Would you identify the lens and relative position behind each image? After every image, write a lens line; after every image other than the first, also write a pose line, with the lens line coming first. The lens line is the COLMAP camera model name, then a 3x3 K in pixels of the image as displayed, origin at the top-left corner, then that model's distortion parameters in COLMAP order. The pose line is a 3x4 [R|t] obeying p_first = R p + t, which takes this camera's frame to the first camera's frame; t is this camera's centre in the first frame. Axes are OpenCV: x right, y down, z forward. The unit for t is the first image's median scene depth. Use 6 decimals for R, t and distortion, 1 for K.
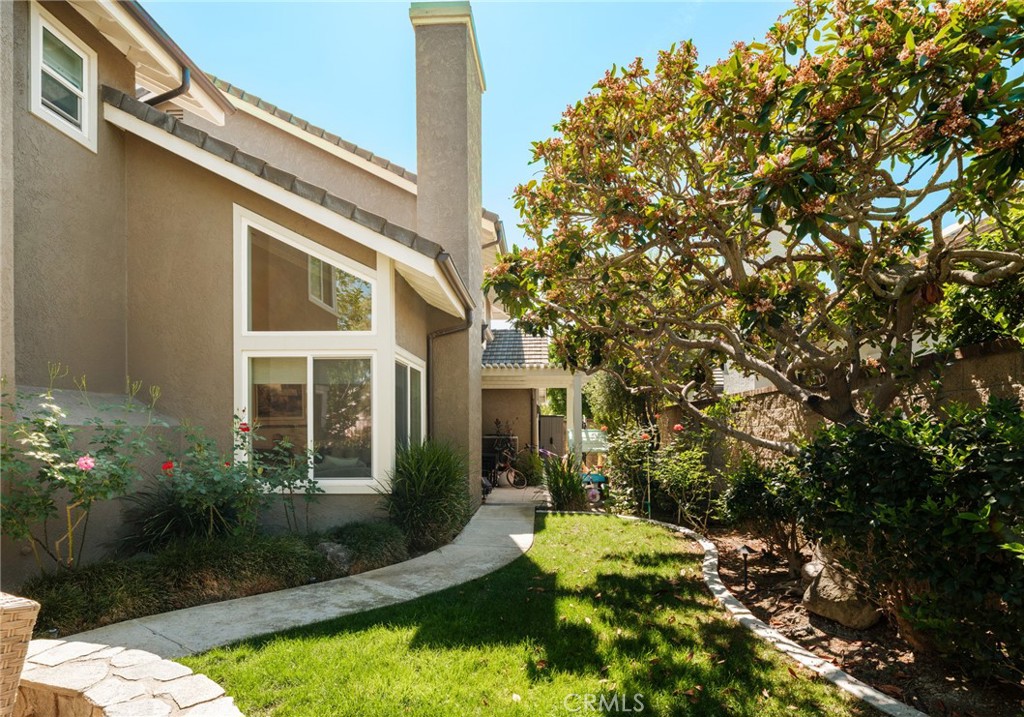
lens RADIAL K [[516.9, 0, 514.6], [0, 516.9, 425.4], [0, 0, 1]] dist [-0.004057, 0.001819]
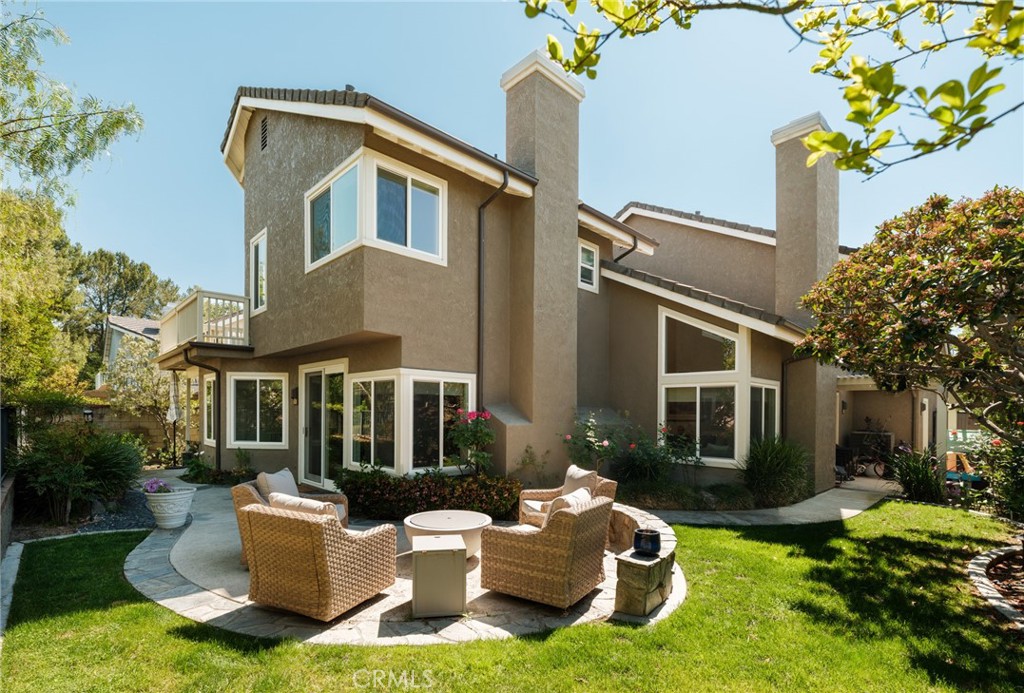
lens RADIAL K [[482.5, 0, 513.4], [0, 482.5, 411.8], [0, 0, 1]] dist [-0.002522, -0.000523]
pose [[0.717487, 0.013014, -0.696450, 0.314875], [-0.006385, 0.999906, 0.012107, -0.068821], [0.696543, -0.004239, 0.717503, -0.651042]]
